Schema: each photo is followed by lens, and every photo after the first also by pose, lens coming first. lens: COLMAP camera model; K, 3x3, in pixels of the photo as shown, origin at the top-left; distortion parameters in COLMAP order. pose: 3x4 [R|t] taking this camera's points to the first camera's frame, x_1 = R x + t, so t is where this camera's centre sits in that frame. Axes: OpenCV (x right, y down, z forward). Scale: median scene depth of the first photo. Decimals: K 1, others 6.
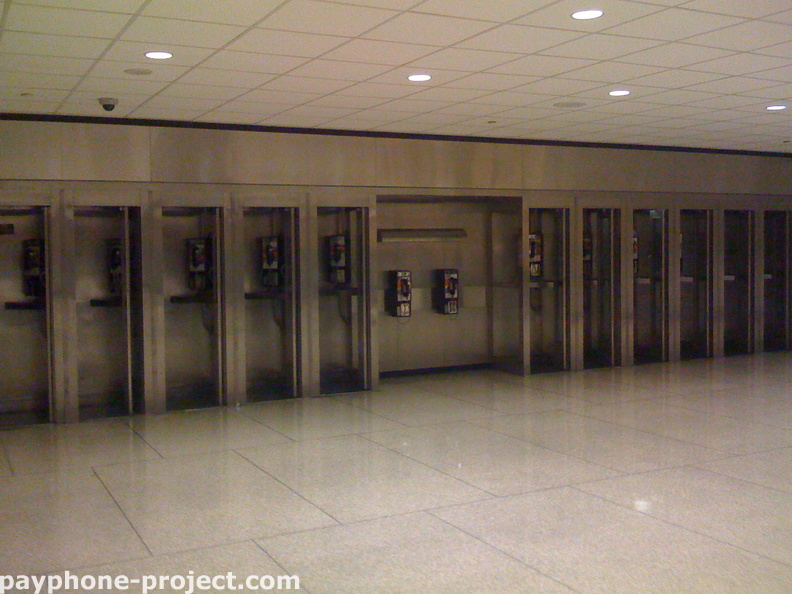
lens RADIAL K [[890.7, 0, 391.0], [0, 890.7, 282.3], [0, 0, 1]] dist [0.111222, -0.412244]
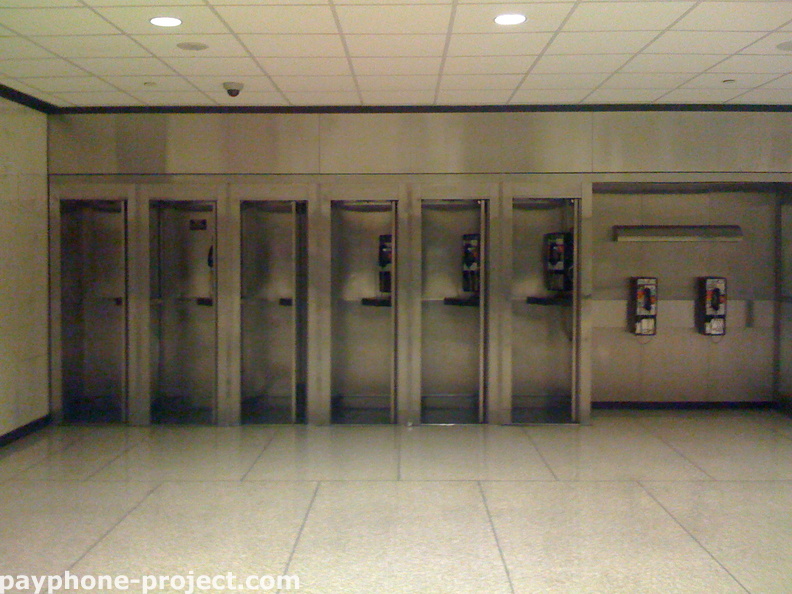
lens RADIAL K [[982.5, 0, 396.0], [0, 982.5, 297.0], [0, 0, 1]] dist [0.009223, 0.012963]
pose [[0.886873, 0.036722, -0.460551, 0.224335], [-0.029965, 0.999309, 0.021979, -0.008337], [0.461040, -0.005692, 0.887361, 0.116355]]
